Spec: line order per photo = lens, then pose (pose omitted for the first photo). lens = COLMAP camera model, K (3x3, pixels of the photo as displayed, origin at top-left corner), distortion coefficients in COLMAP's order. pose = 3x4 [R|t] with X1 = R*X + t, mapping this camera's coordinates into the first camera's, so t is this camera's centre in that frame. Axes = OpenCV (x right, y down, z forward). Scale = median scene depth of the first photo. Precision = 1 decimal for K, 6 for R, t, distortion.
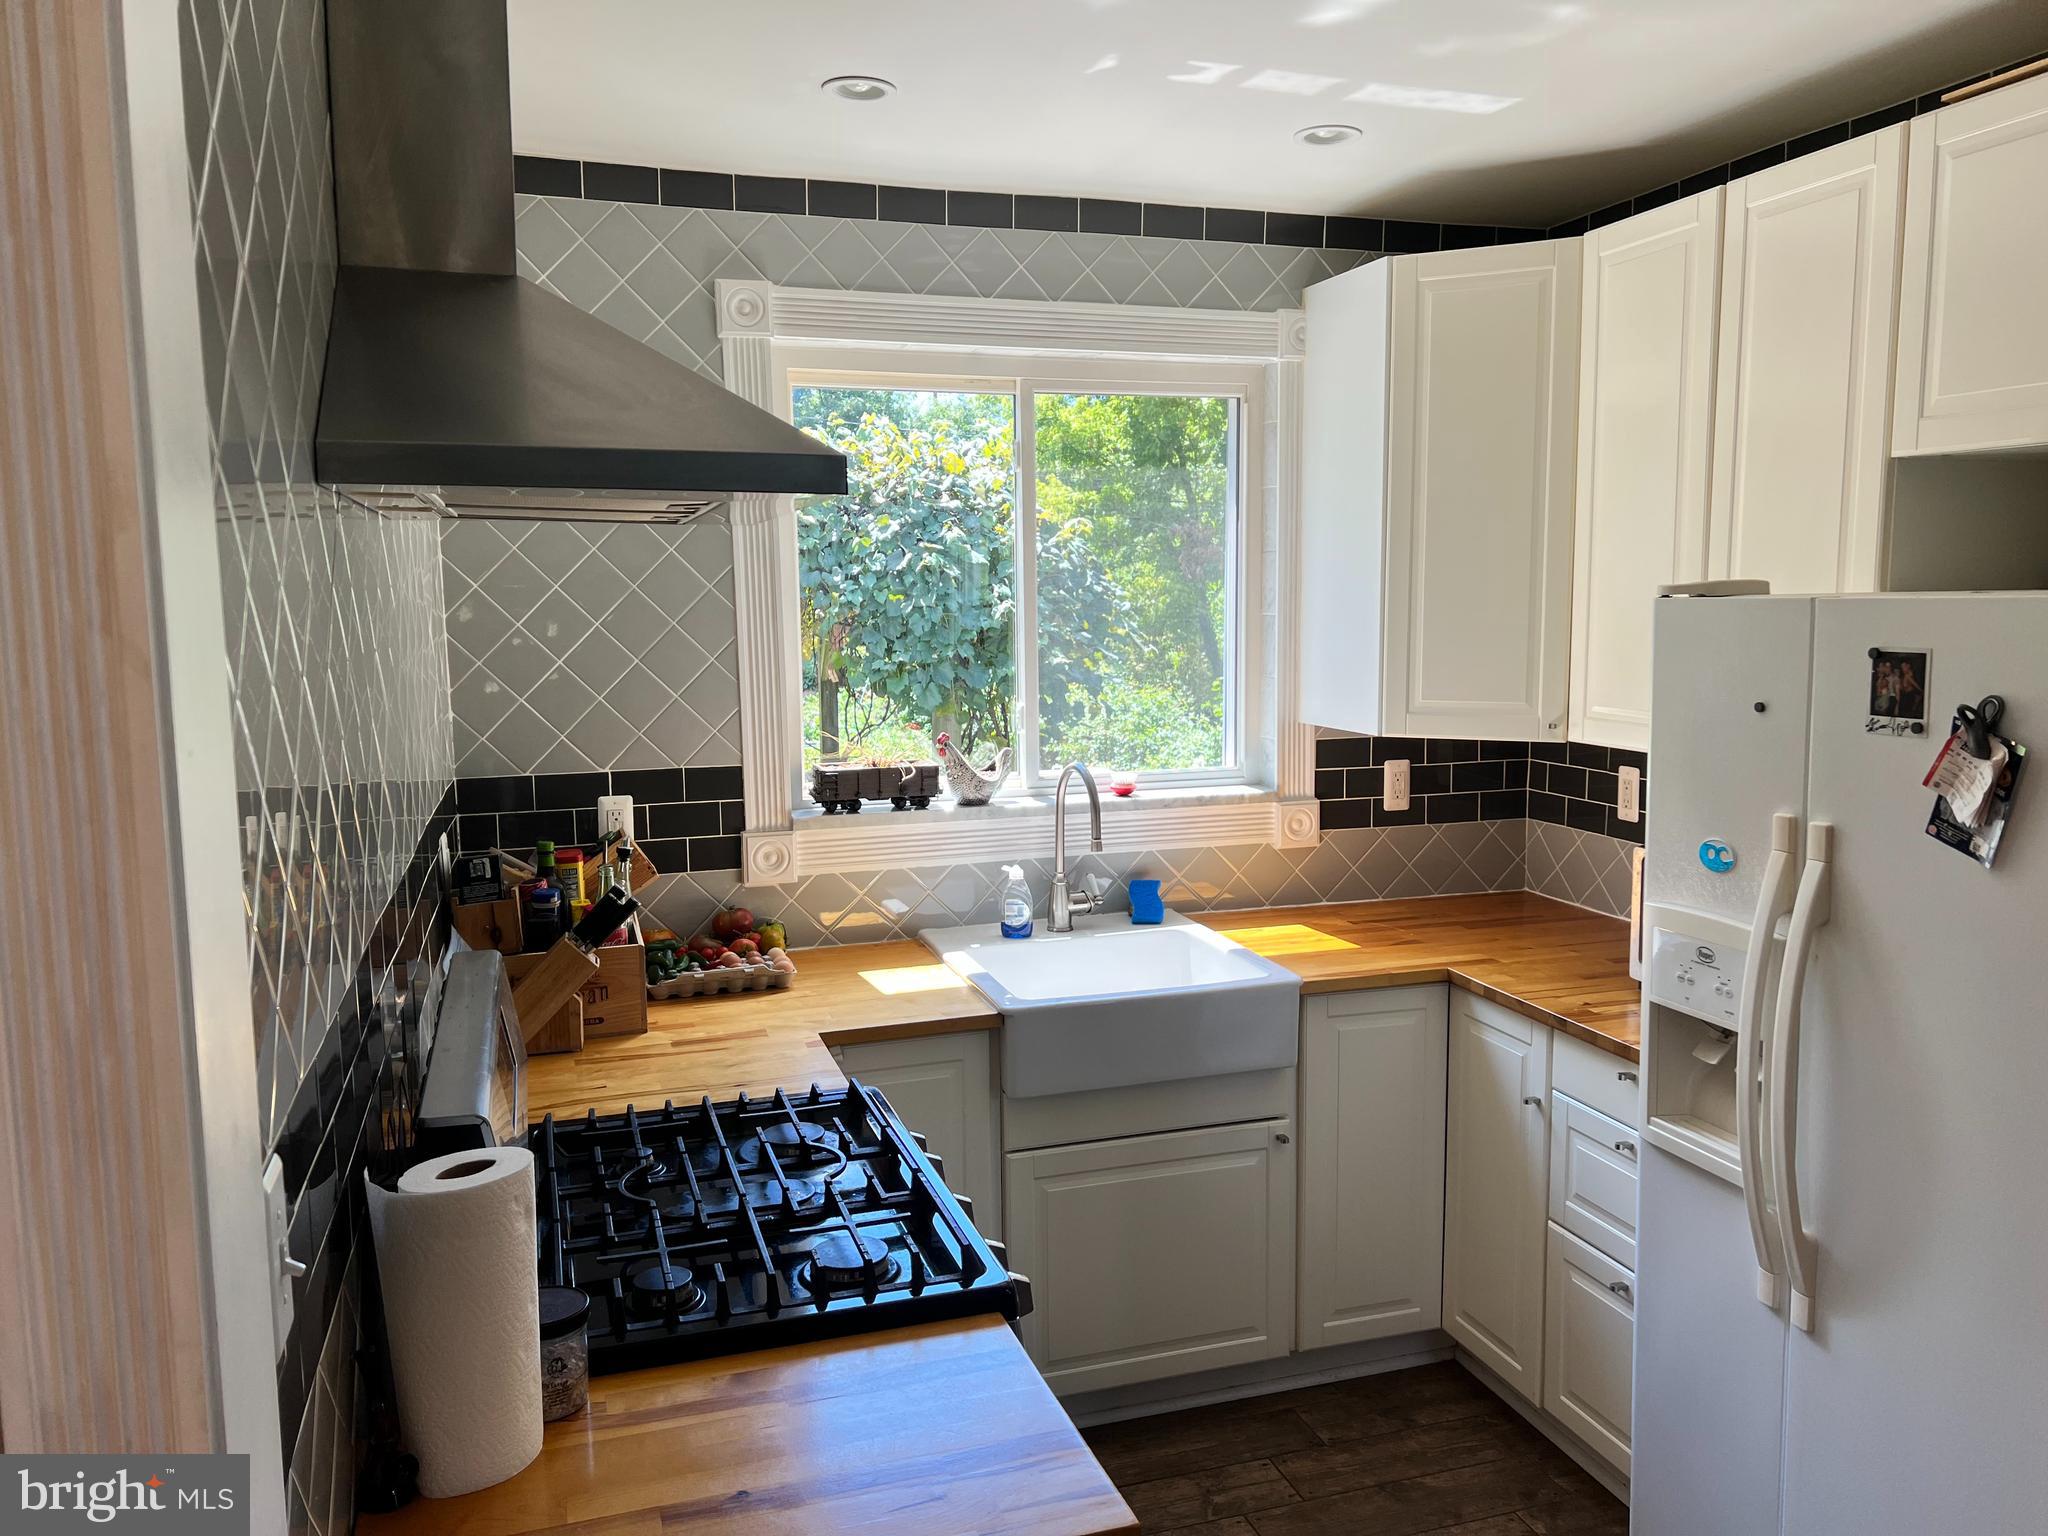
lens RADIAL K [[1538.6, 0, 1031.2], [0, 1538.6, 767.5], [0, 0, 1]] dist [0.136984, -0.296427]
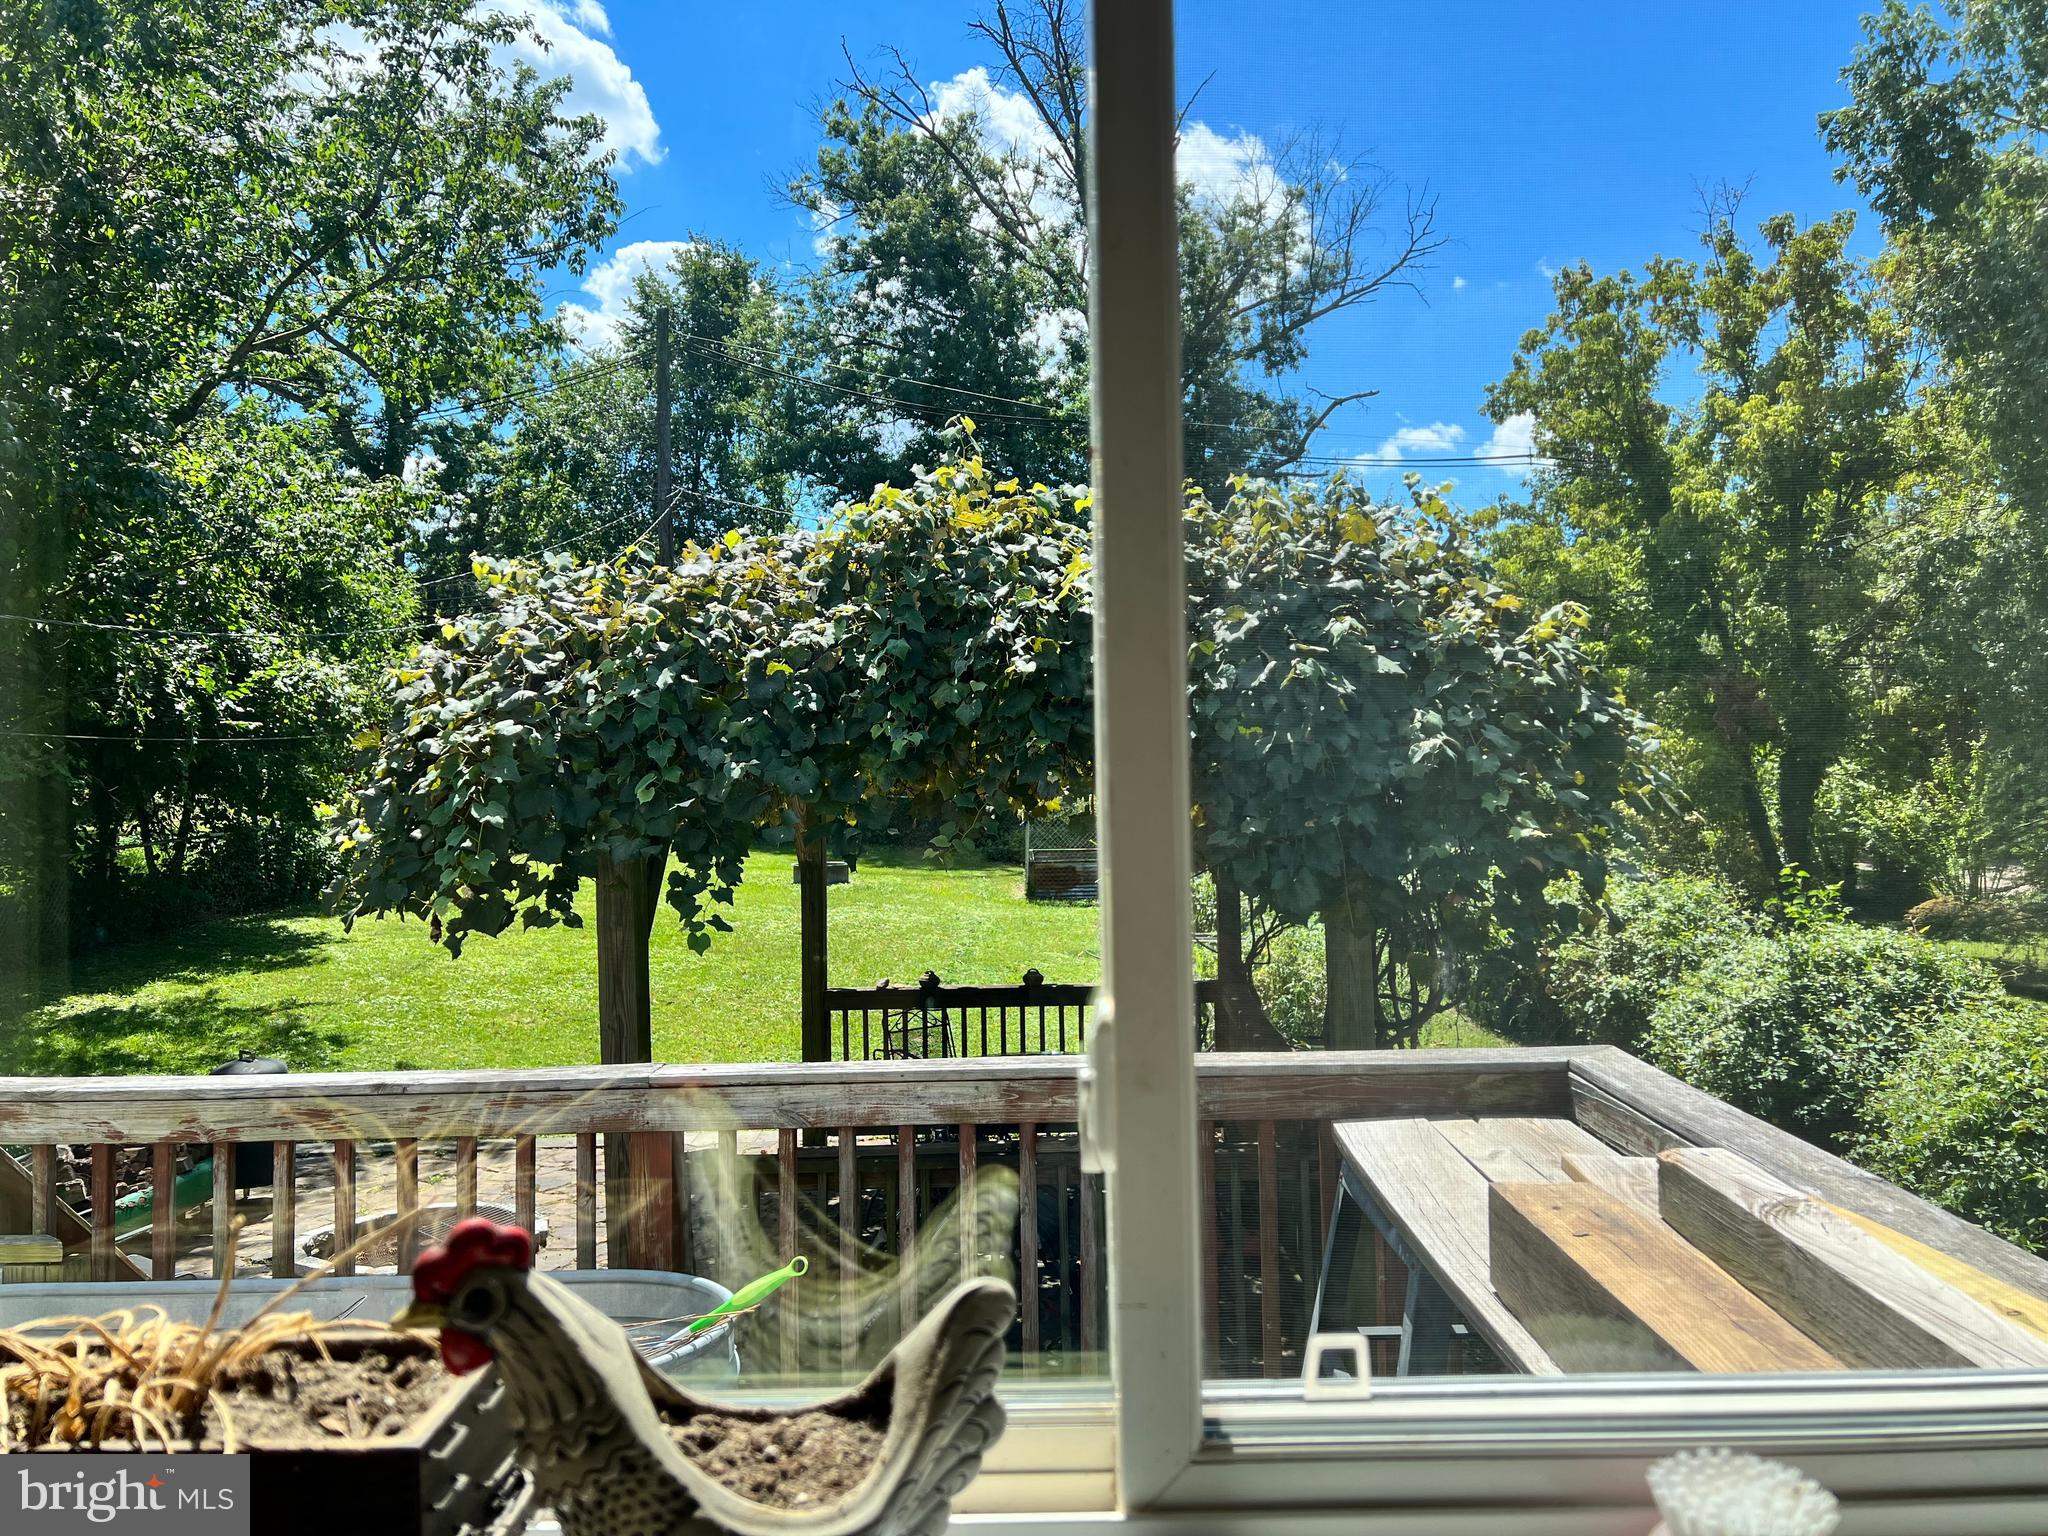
lens RADIAL K [[1538.6, 0, 1031.2], [0, 1538.6, 767.5], [0, 0, 1]] dist [0.136984, -0.296427]
pose [[0.951609, -0.009823, -0.307155, 0.019940], [-0.025889, 0.993373, -0.111978, -0.023749], [0.306219, 0.114511, 0.945049, 0.390099]]
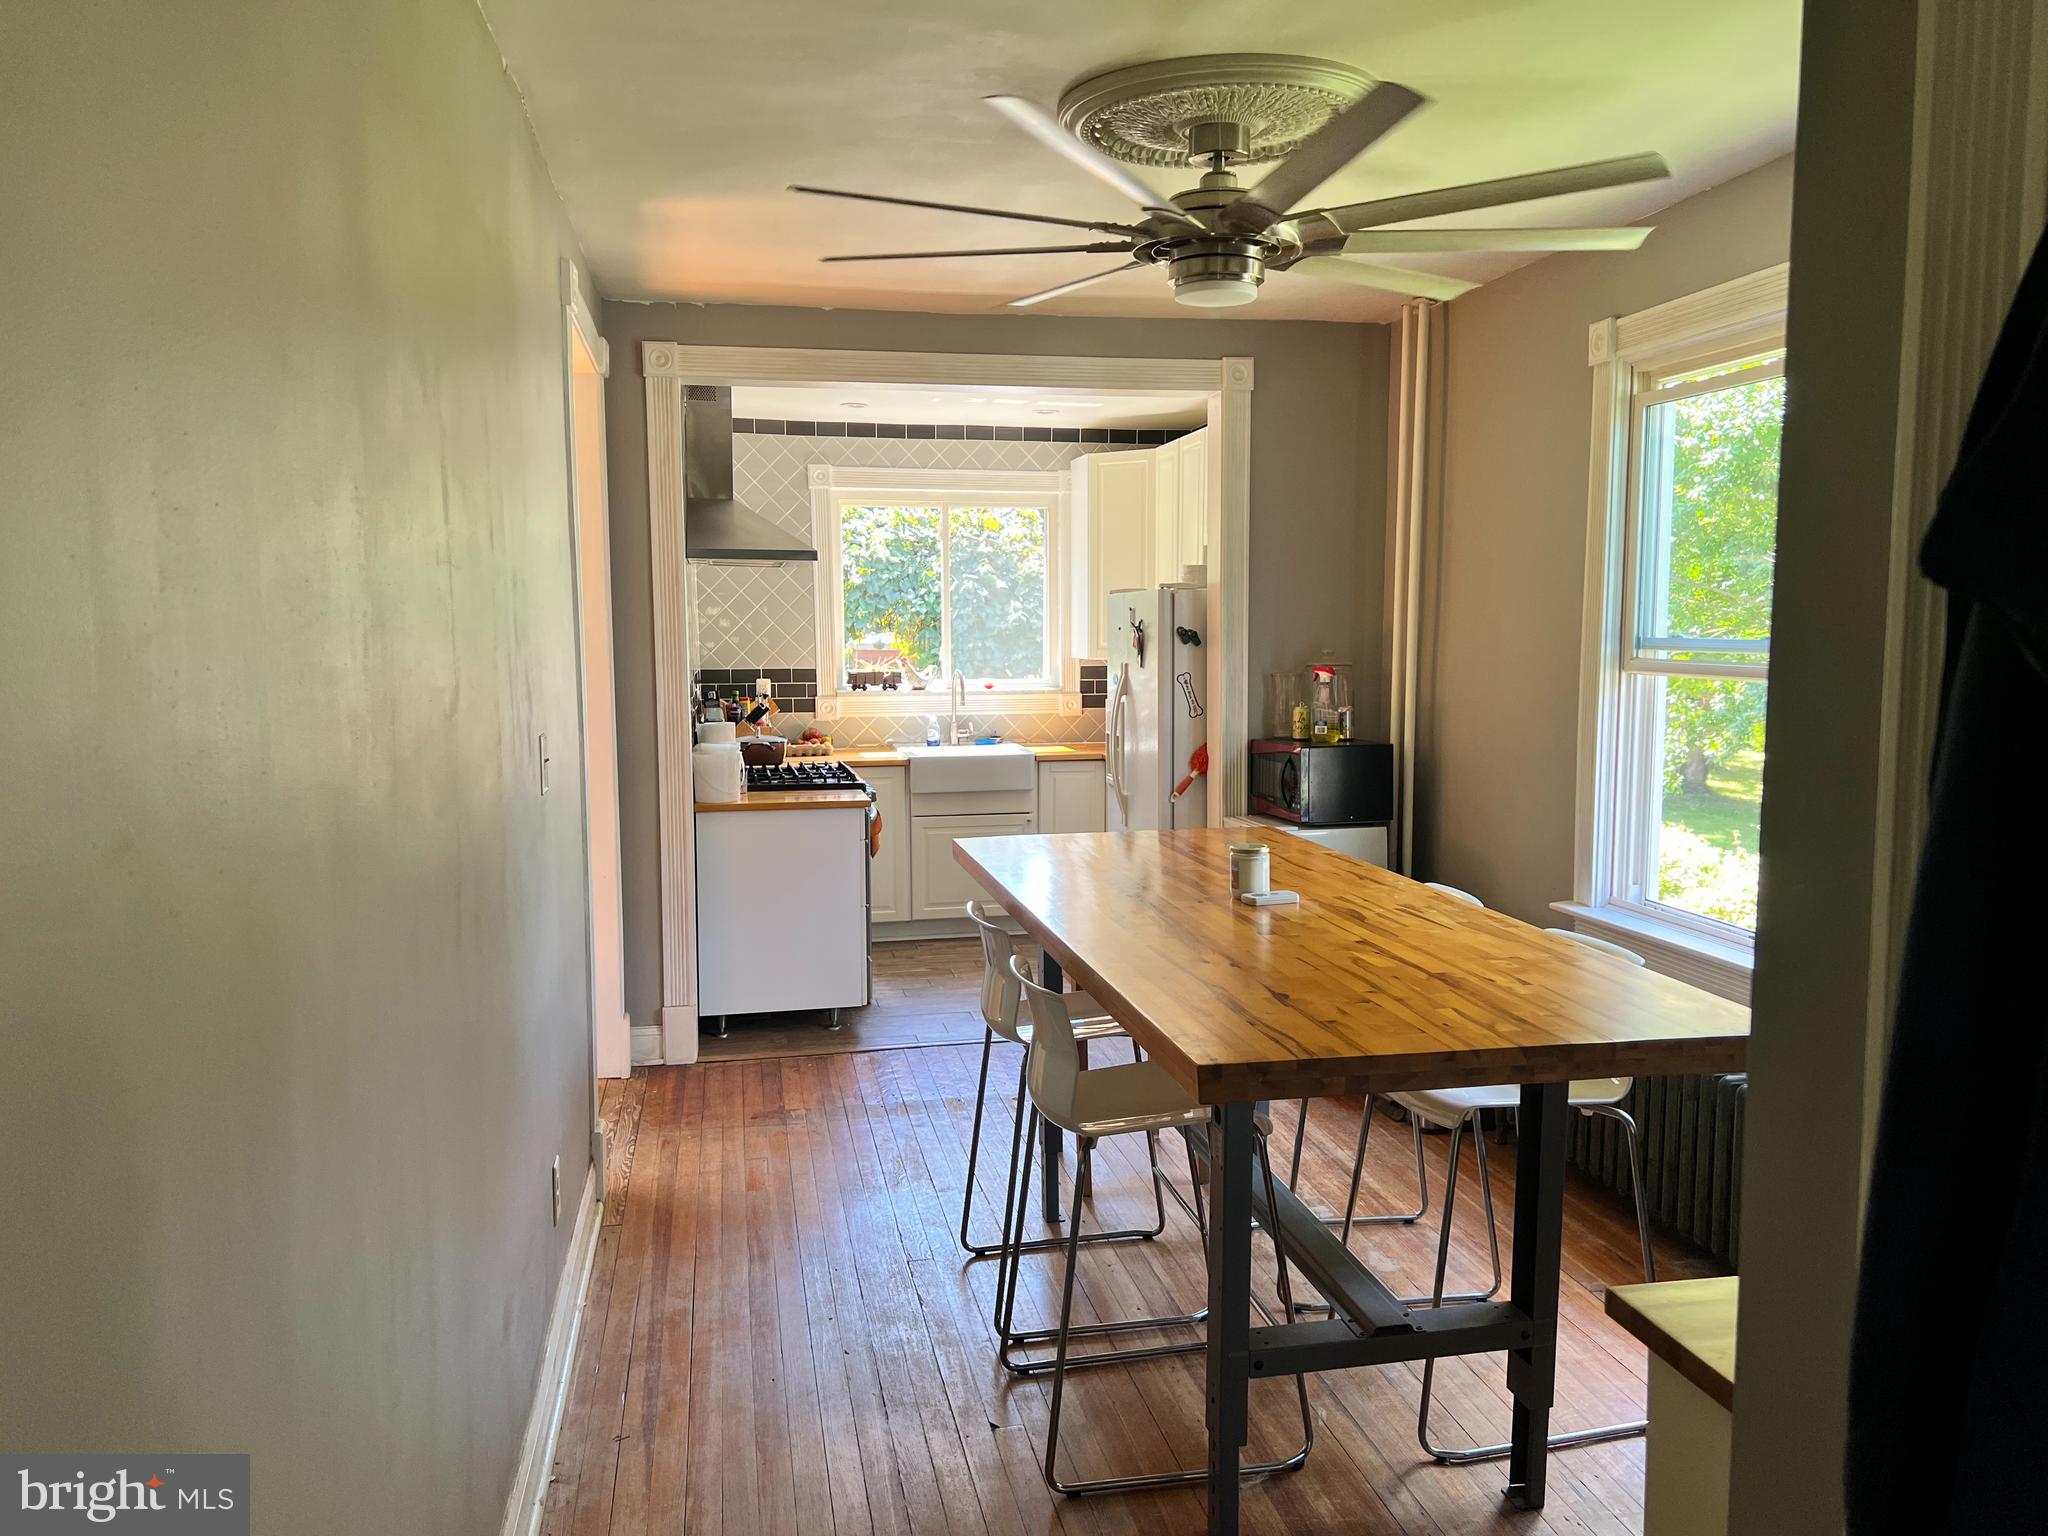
lens RADIAL K [[1538.6, 0, 1031.2], [0, 1538.6, 767.5], [0, 0, 1]] dist [0.136984, -0.296427]
pose [[0.994426, 0.017112, -0.104036, 0.166179], [-0.019198, 0.999634, -0.019085, 0.081153], [0.103671, 0.020975, 0.994390, -0.560112]]
